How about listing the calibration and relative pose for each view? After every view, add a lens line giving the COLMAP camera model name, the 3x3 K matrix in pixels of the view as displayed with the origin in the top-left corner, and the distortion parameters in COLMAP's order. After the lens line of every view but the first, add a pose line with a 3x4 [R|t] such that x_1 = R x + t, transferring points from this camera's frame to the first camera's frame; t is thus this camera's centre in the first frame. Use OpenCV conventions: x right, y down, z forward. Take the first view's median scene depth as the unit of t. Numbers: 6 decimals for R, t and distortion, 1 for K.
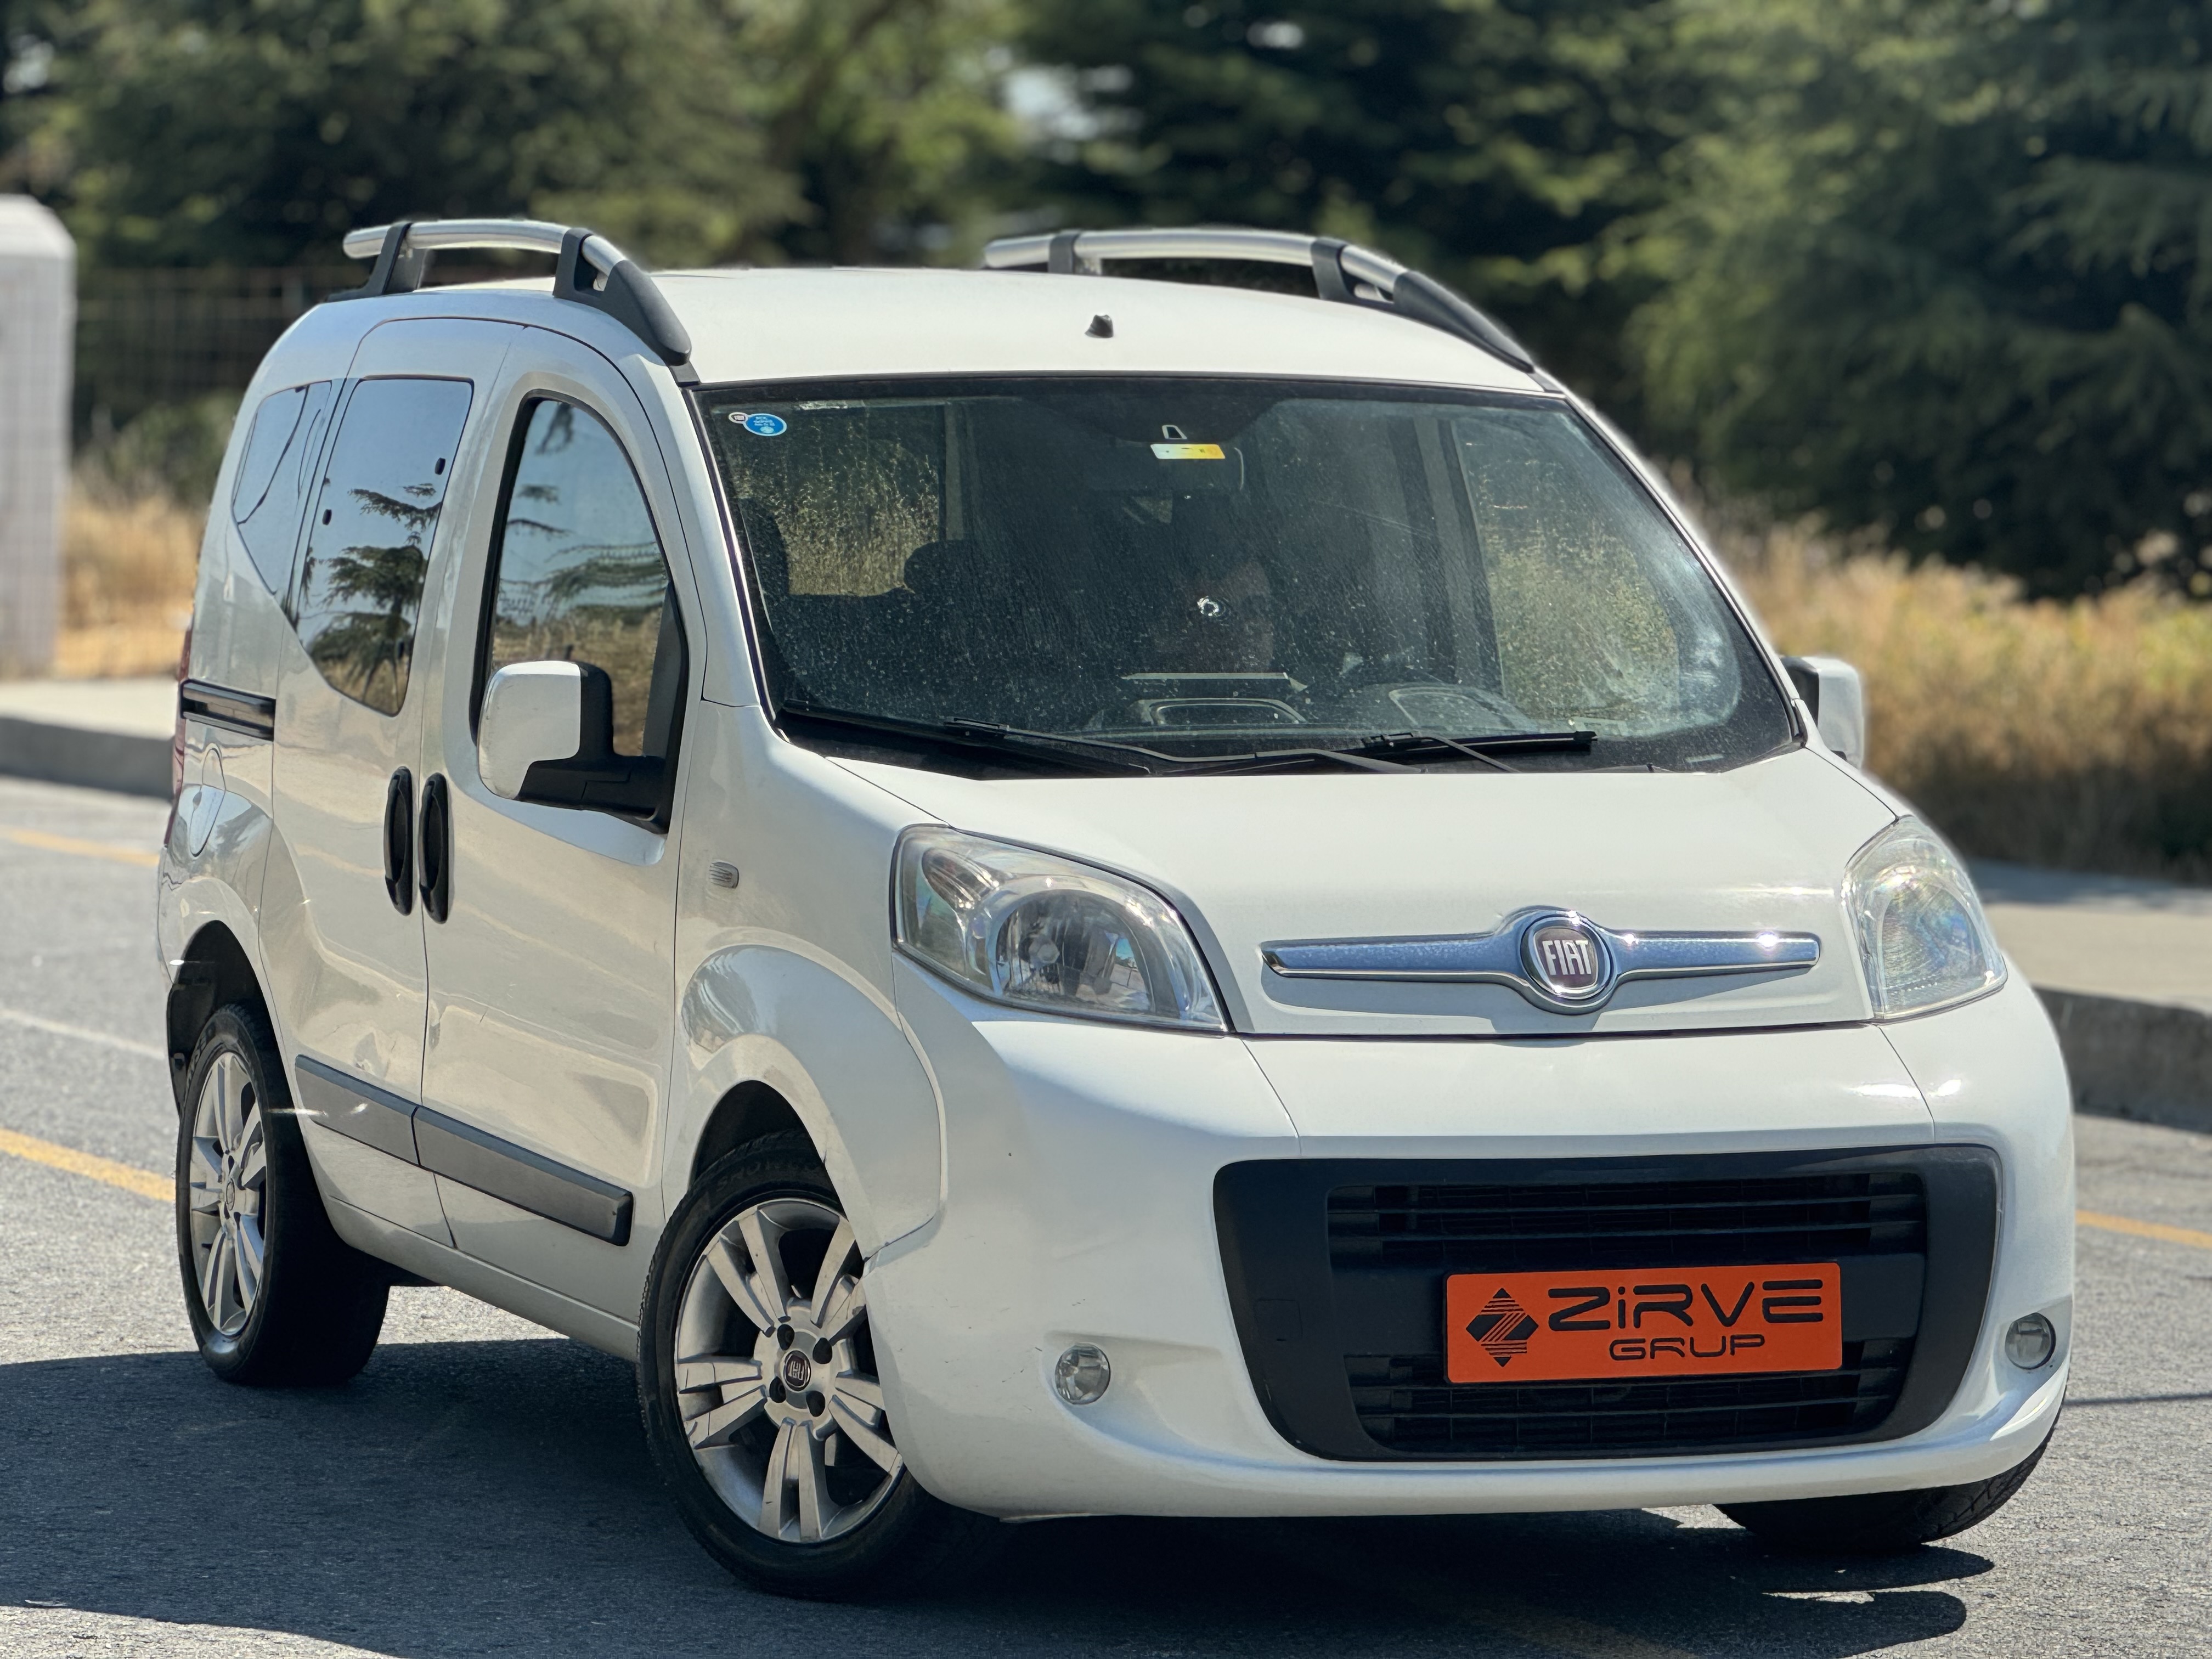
lens RADIAL K [[8655.2, 0, 1104.9], [0, 8655.2, 820.8], [0, 0, 1]] dist [-0.743431, 20.700965]
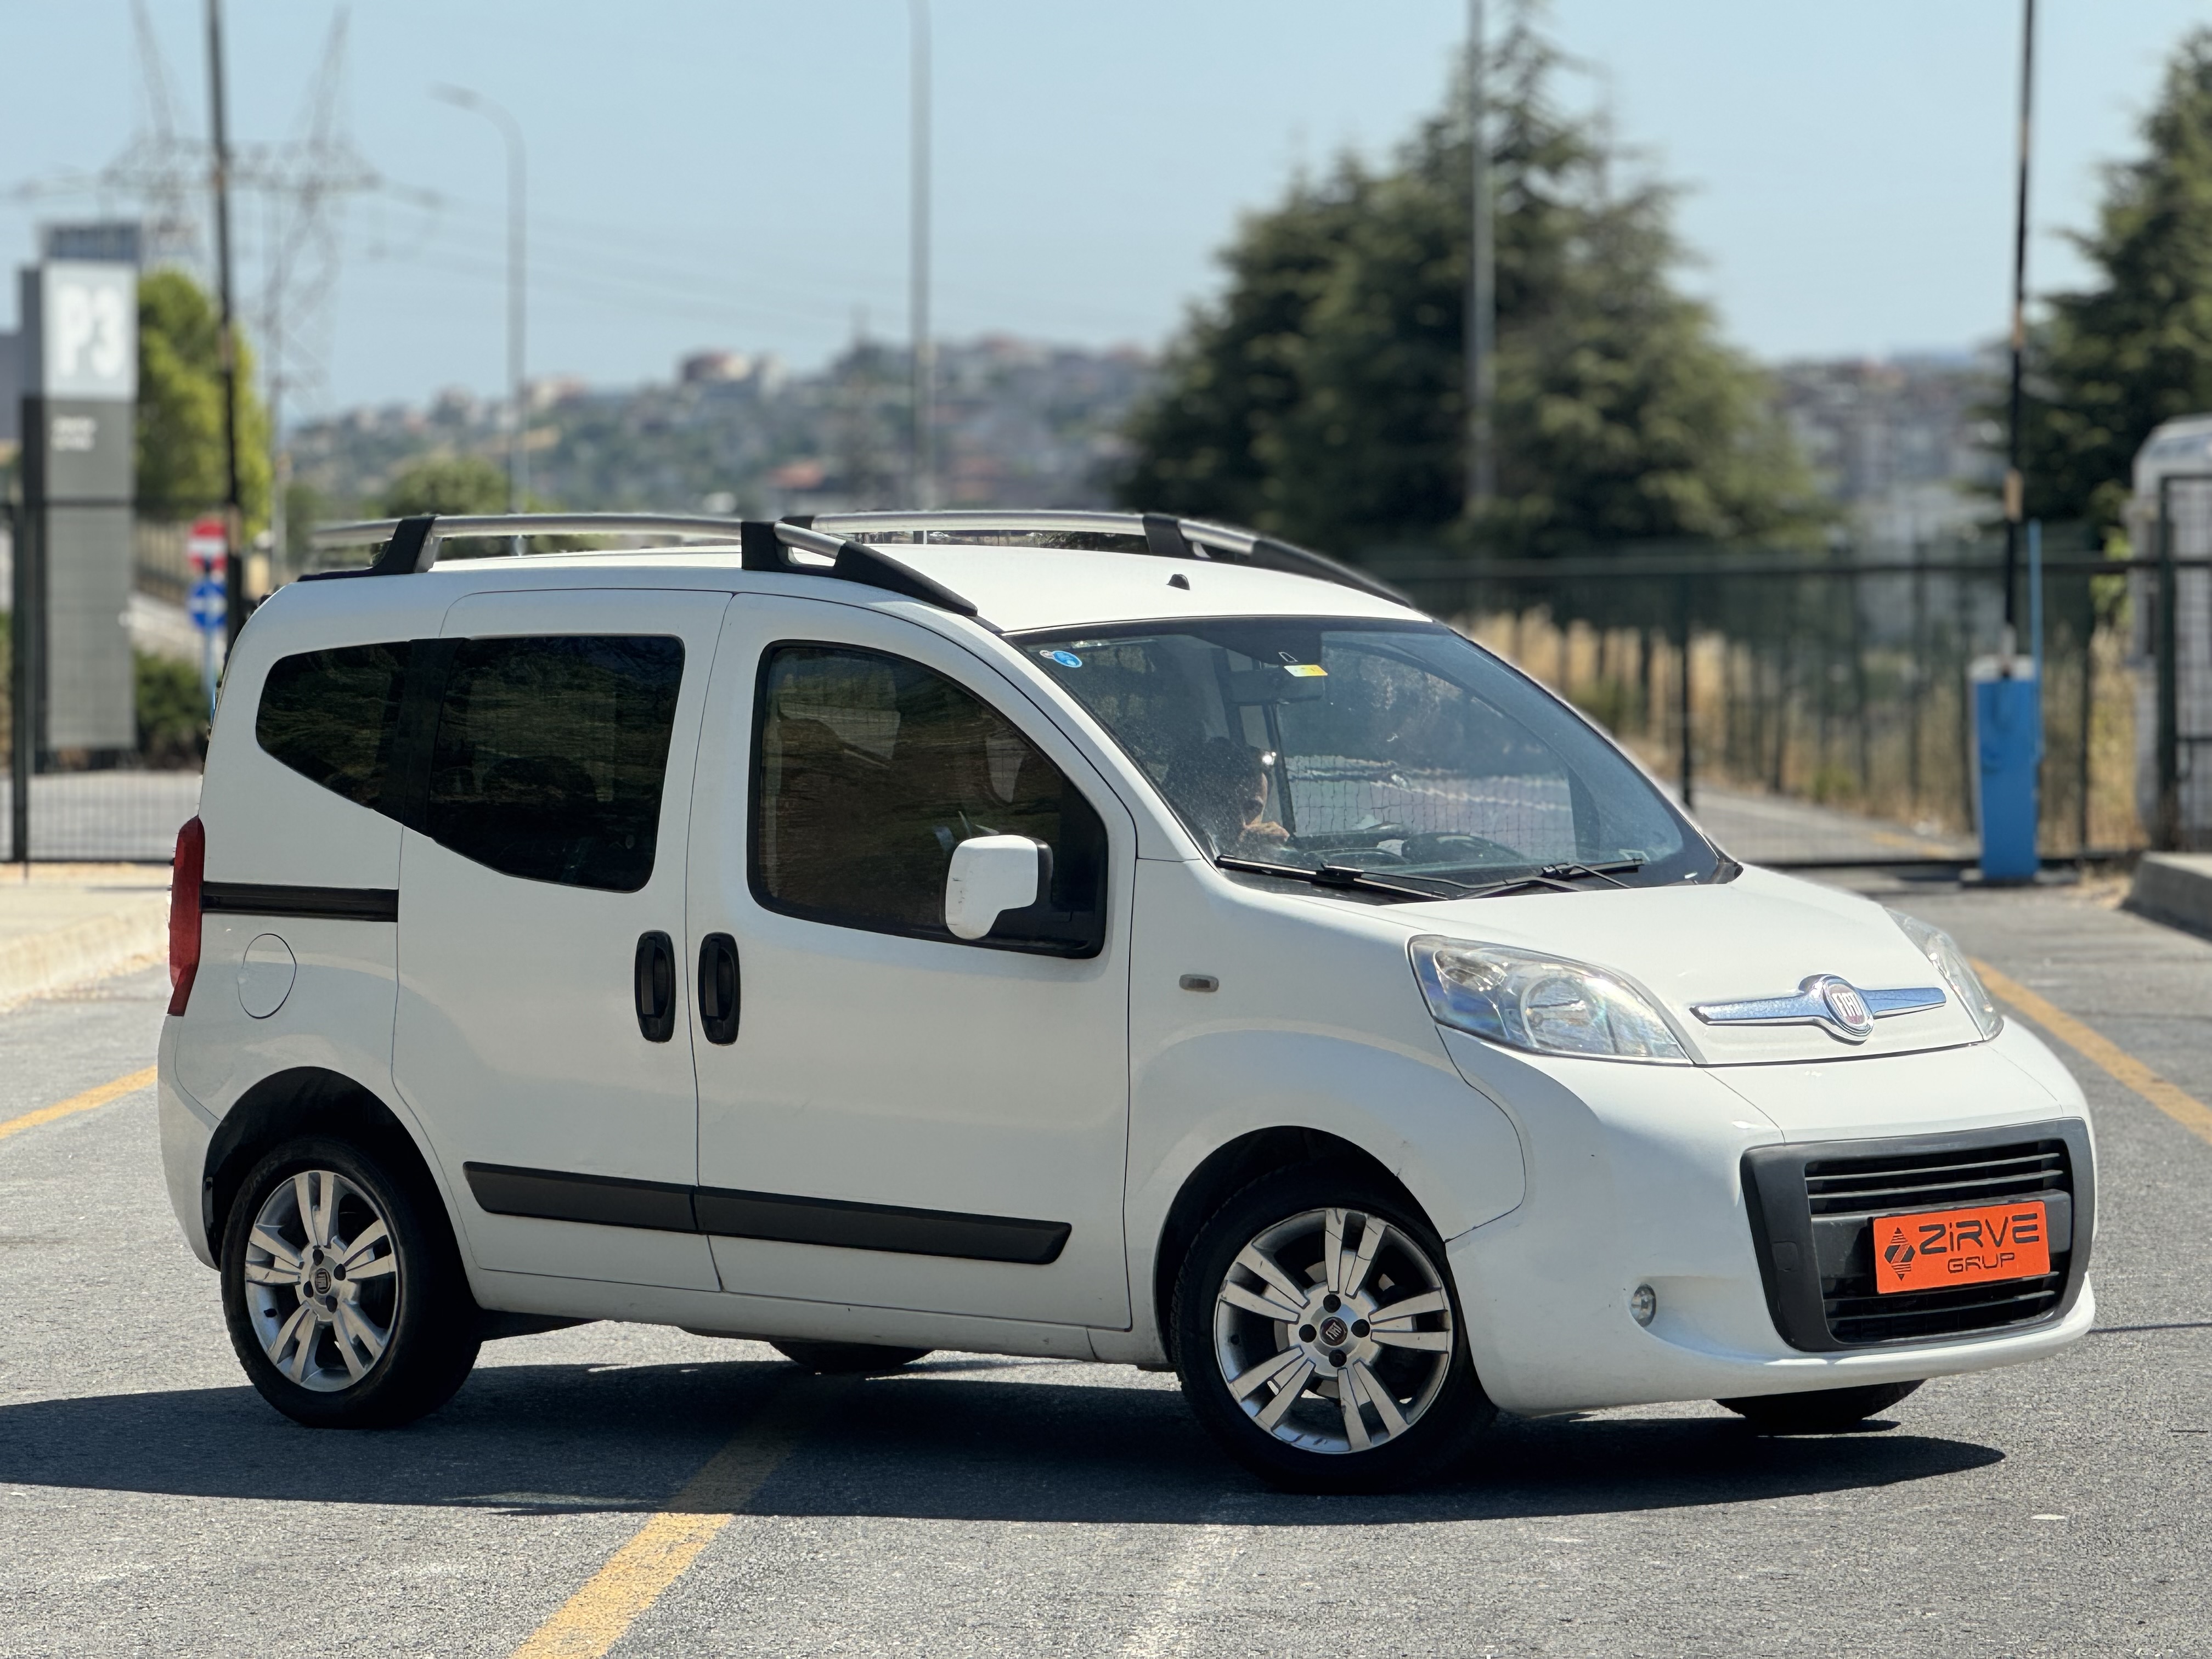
lens RADIAL K [[8655.2, 0, 1104.9], [0, 8655.2, 820.8], [0, 0, 1]] dist [-0.743431, 20.700965]
pose [[0.890235, -0.037133, 0.453986, -0.704170], [0.050234, 0.998596, -0.016826, 0.003037], [-0.452724, 0.037784, 0.890850, -0.232462]]
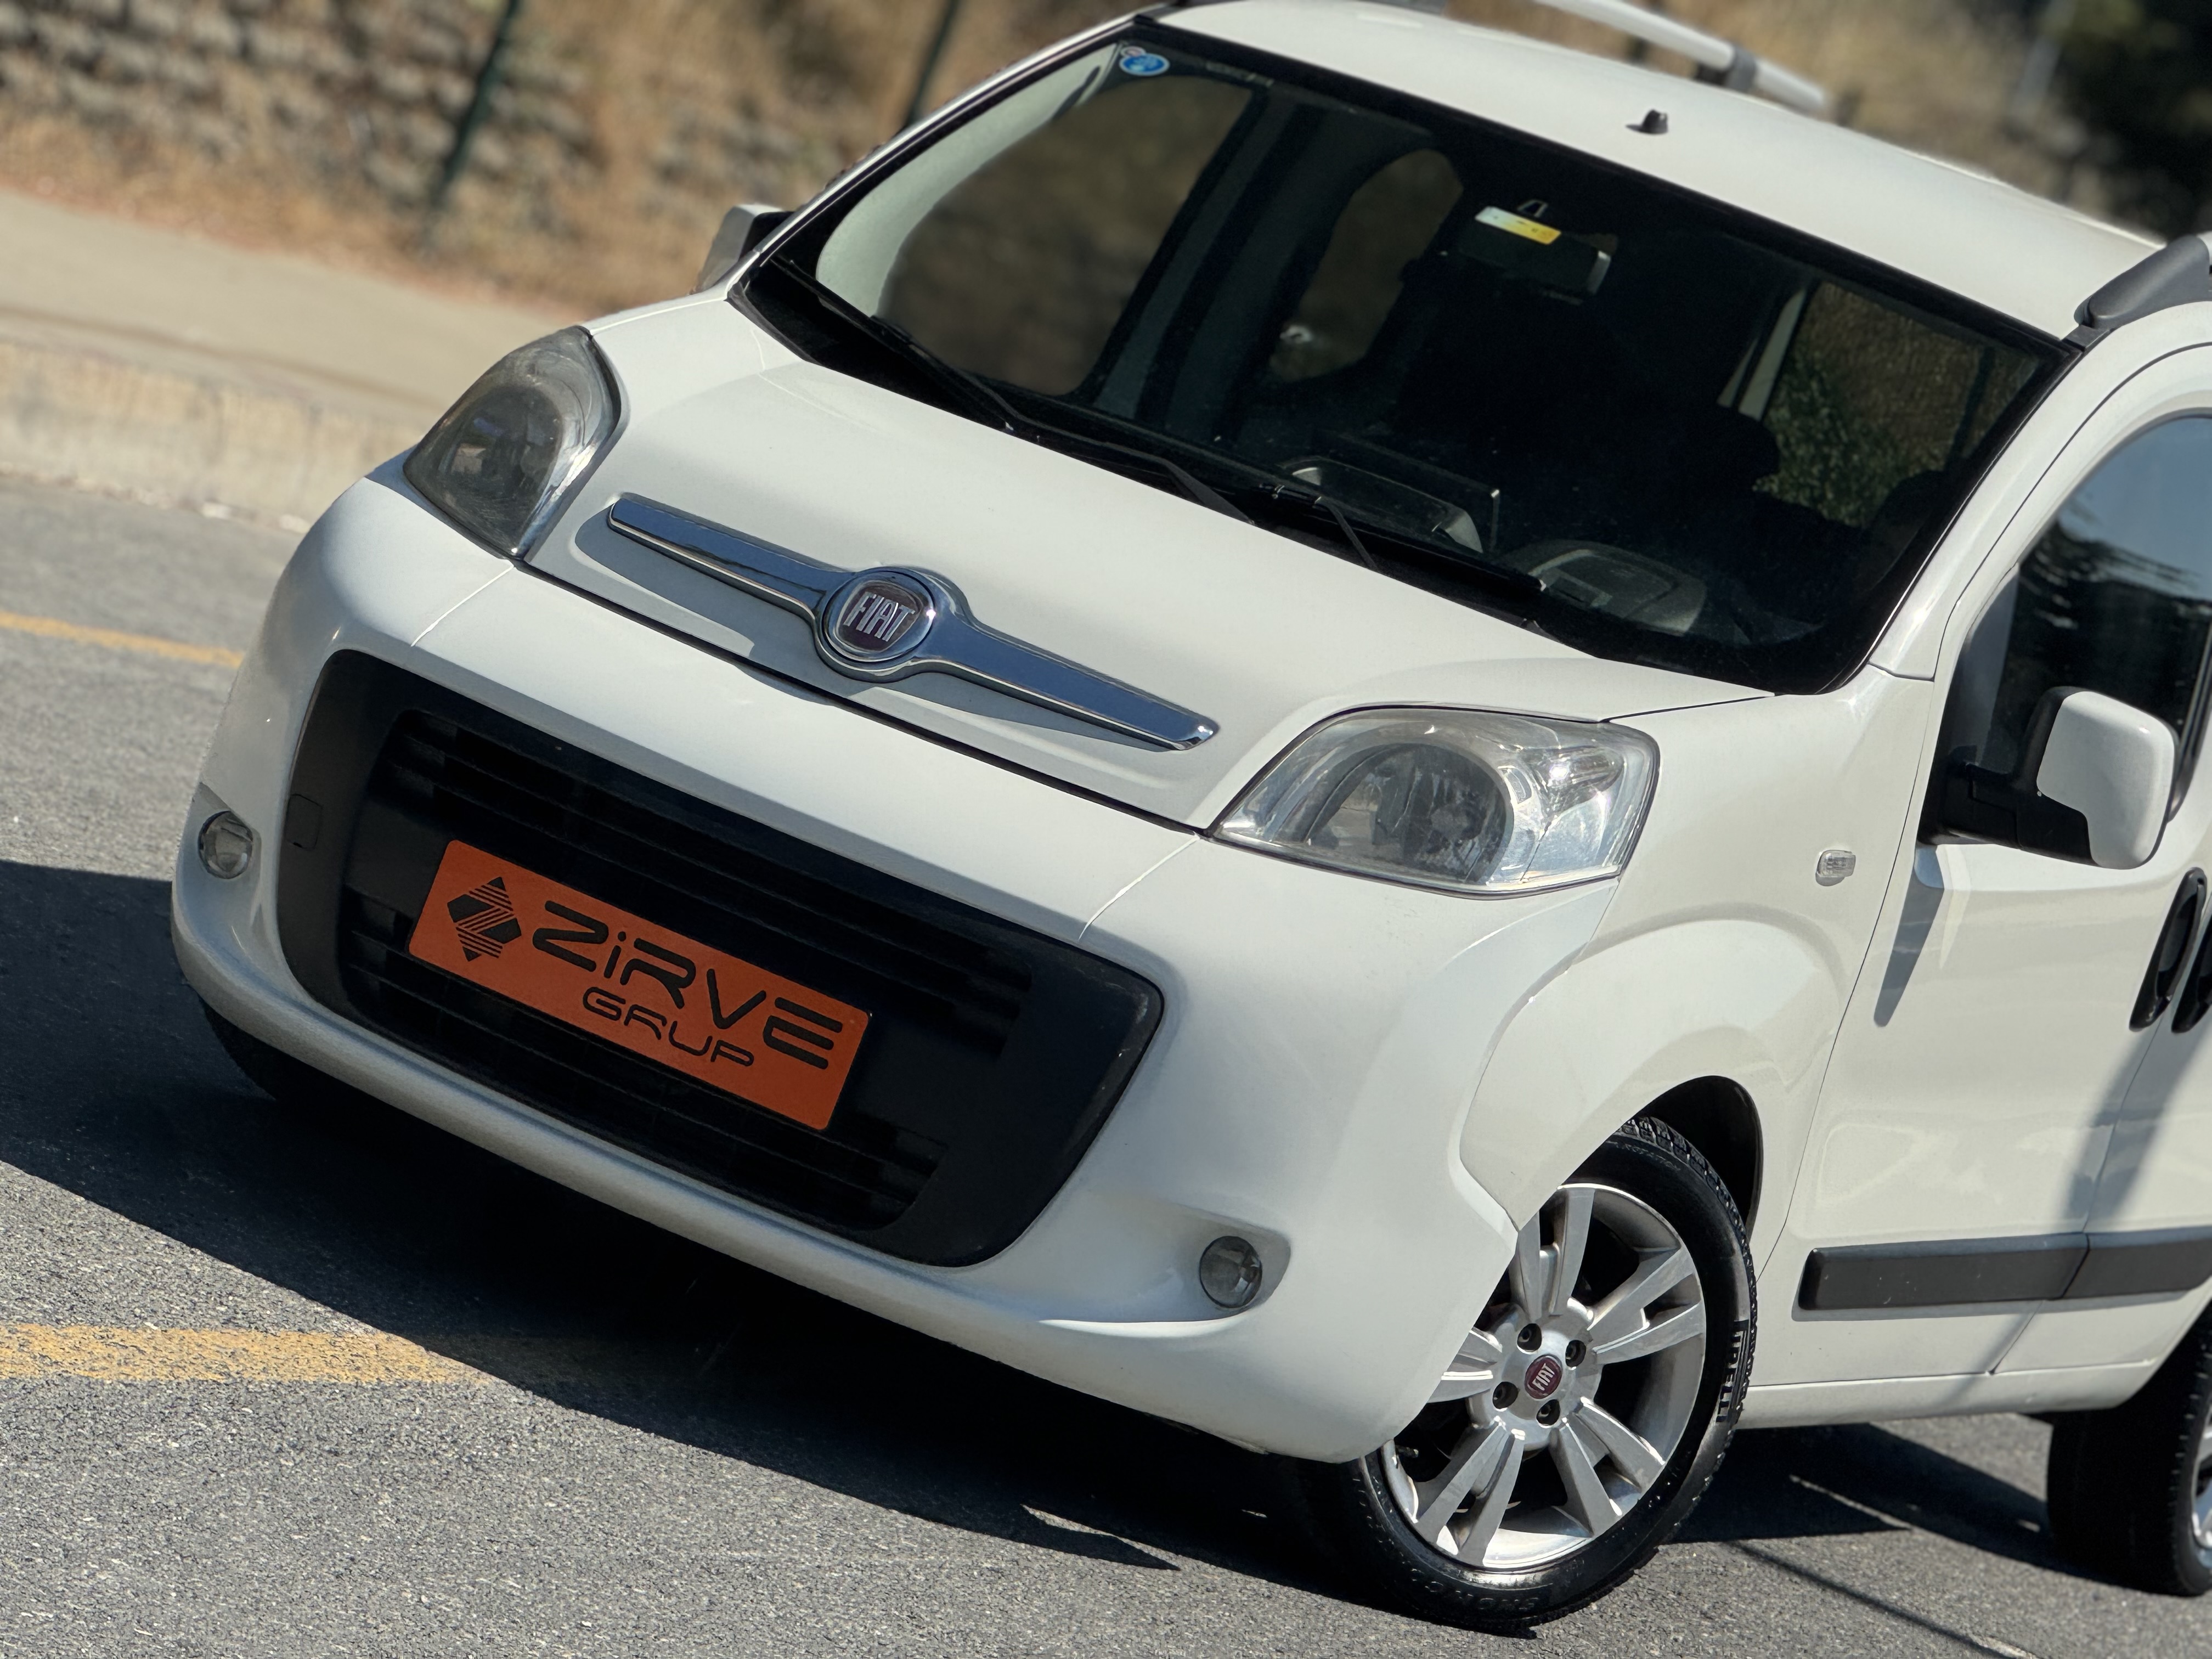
lens RADIAL K [[8655.2, 0, 1104.9], [0, 8655.2, 820.8], [0, 0, 1]] dist [-0.743431, 20.700965]
pose [[0.630299, 0.278525, -0.724671, 0.686283], [-0.359857, 0.931913, 0.045184, -0.012040], [0.687915, 0.232298, 0.687613, 0.422873]]
